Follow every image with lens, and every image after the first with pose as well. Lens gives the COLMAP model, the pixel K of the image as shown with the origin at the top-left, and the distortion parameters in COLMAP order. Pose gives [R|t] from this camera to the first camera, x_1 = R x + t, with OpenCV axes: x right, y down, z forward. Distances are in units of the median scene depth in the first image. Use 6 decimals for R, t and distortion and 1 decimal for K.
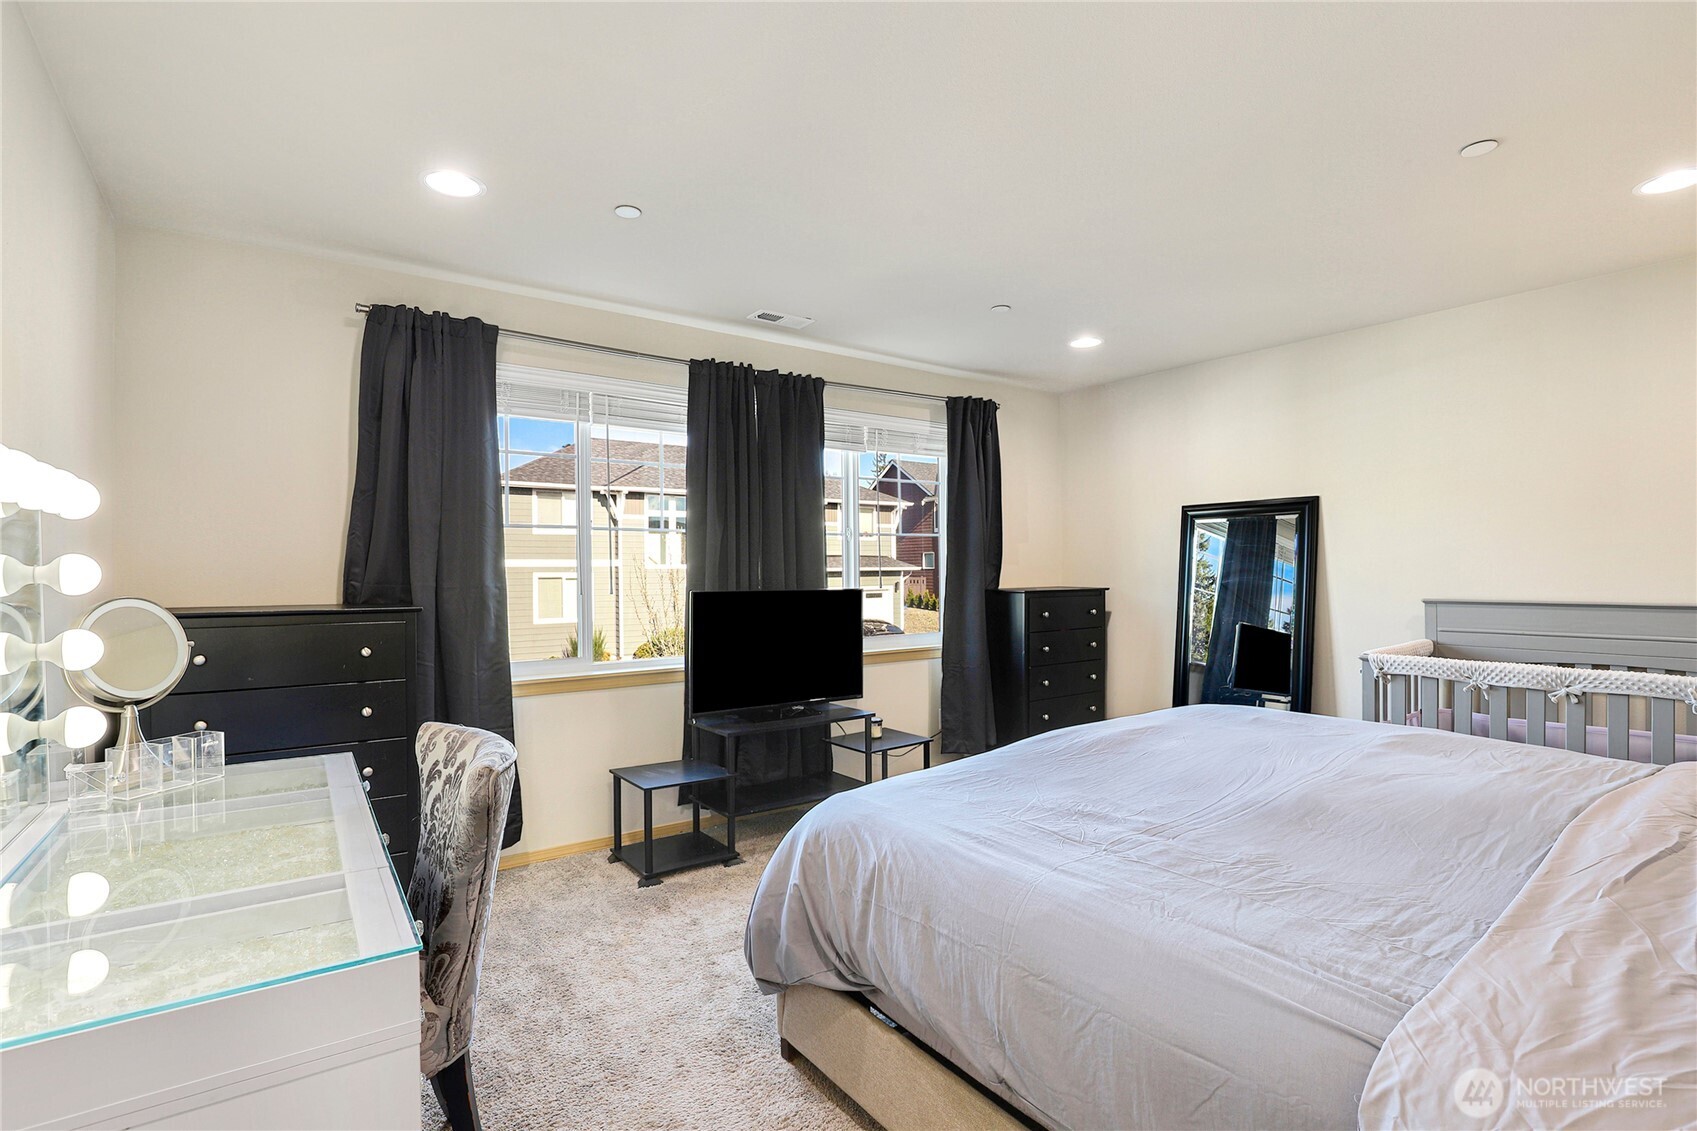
lens RADIAL K [[791.6, 0, 859.6], [0, 791.6, 570.7], [0, 0, 1]] dist [-0.022159, 0.010837]
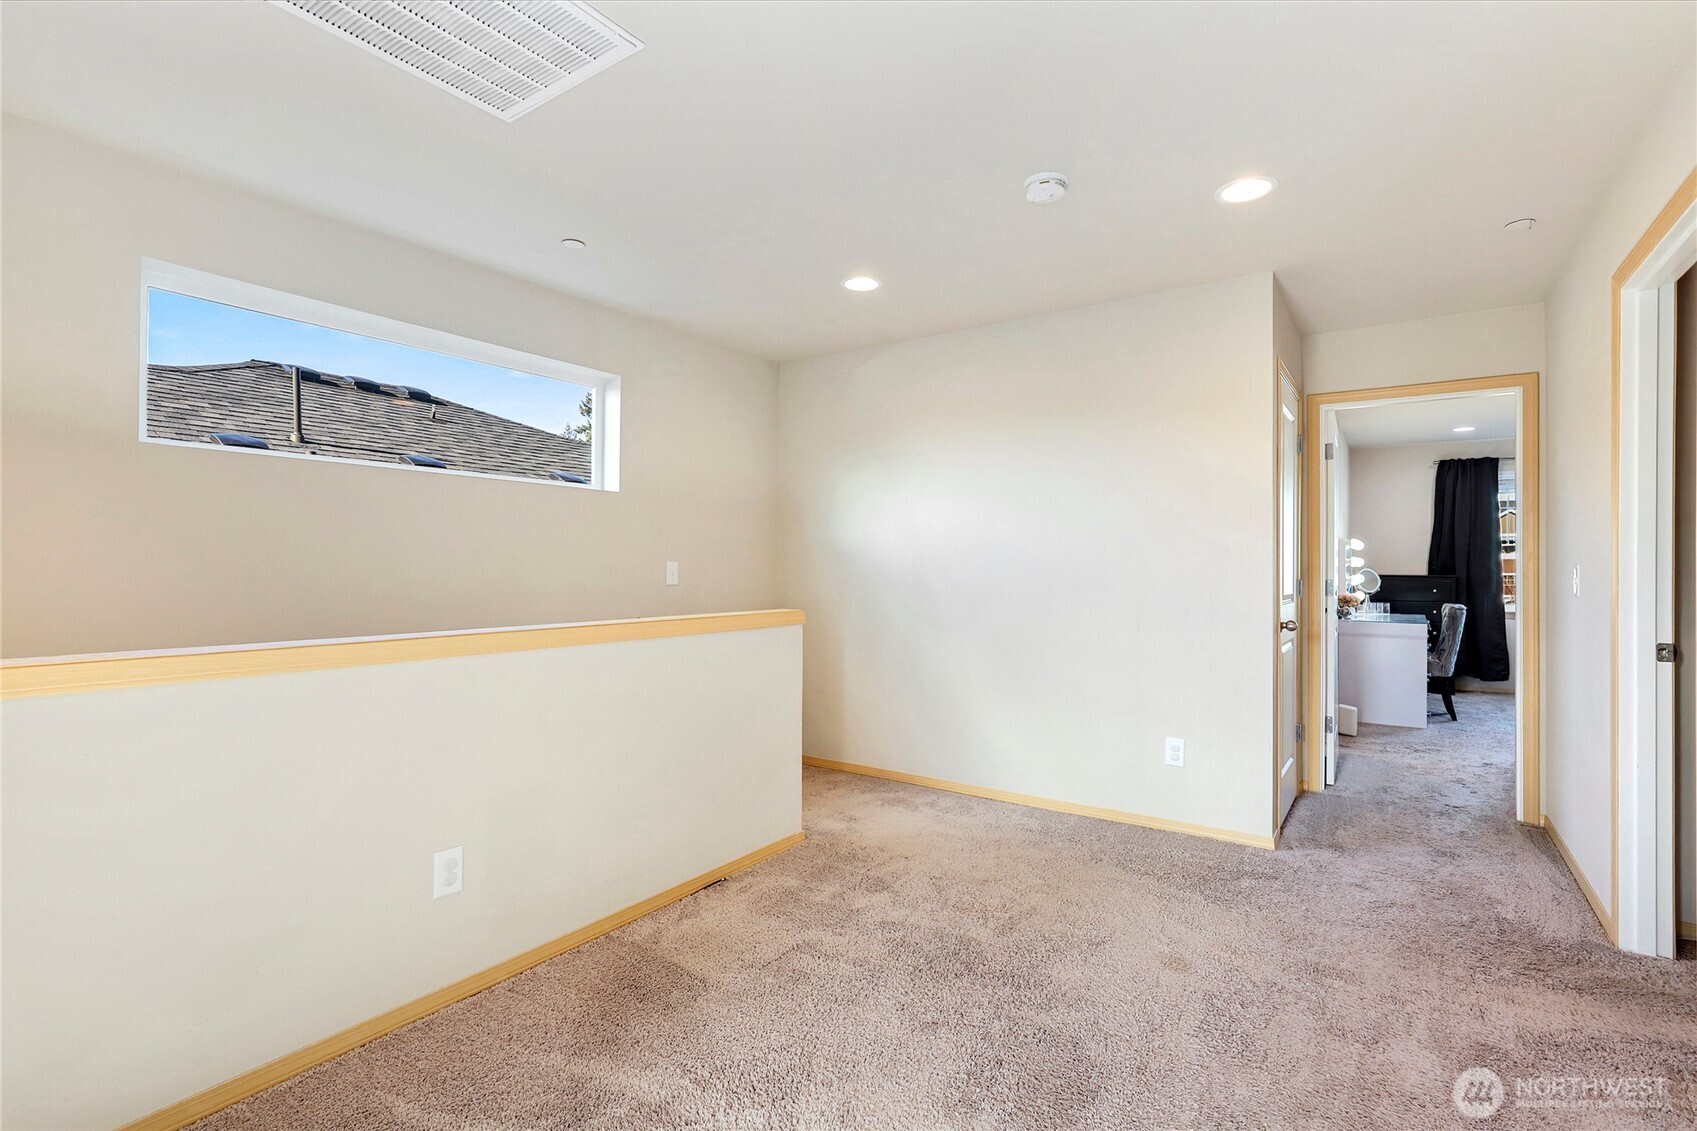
lens RADIAL K [[791.6, 0, 859.6], [0, 791.6, 570.7], [0, 0, 1]] dist [-0.022159, 0.010837]
pose [[0.314117, 0.011097, -0.949319, 1.145794], [-0.004330, 0.999938, 0.010256, 0.010107], [0.949374, 0.000889, 0.314145, -1.512106]]
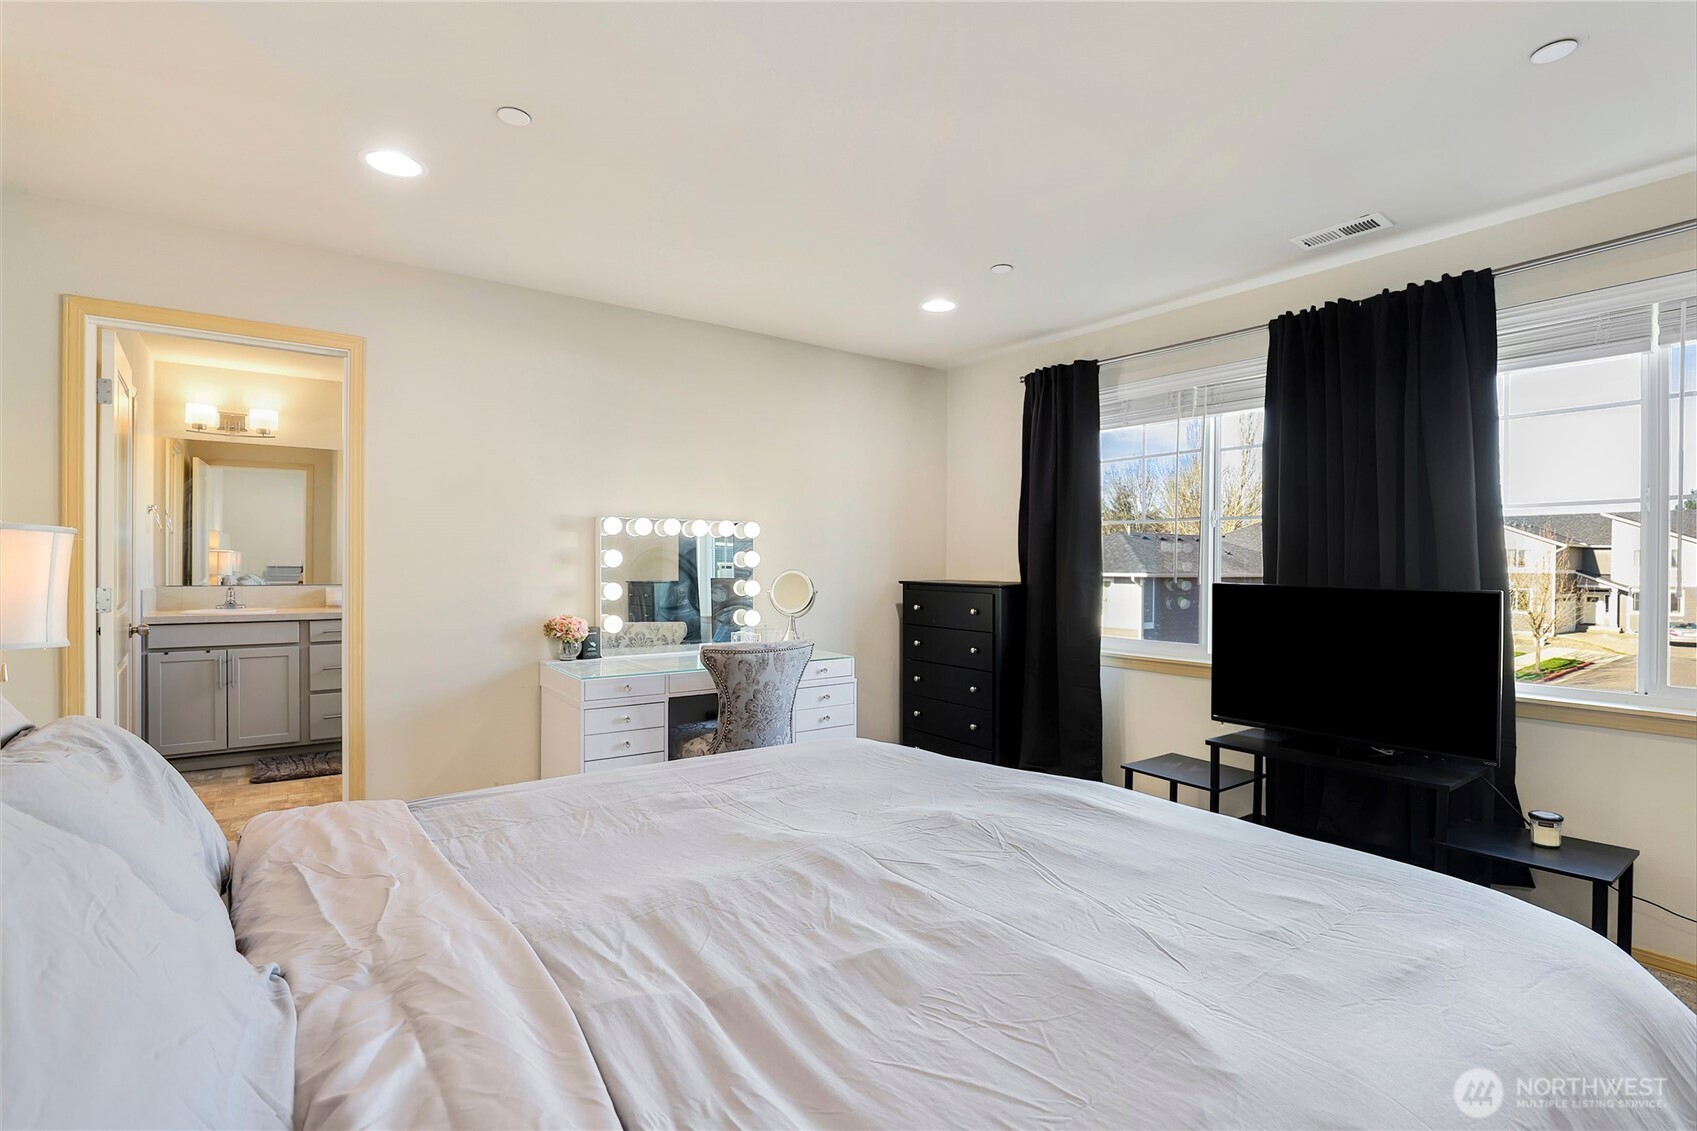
lens RADIAL K [[791.6, 0, 859.6], [0, 791.6, 570.7], [0, 0, 1]] dist [-0.022159, 0.010837]
pose [[0.024867, 0.017055, -0.999545, 0.751415], [-0.003930, 0.999848, 0.016963, -0.003063], [0.999683, 0.003507, 0.024930, 0.597722]]
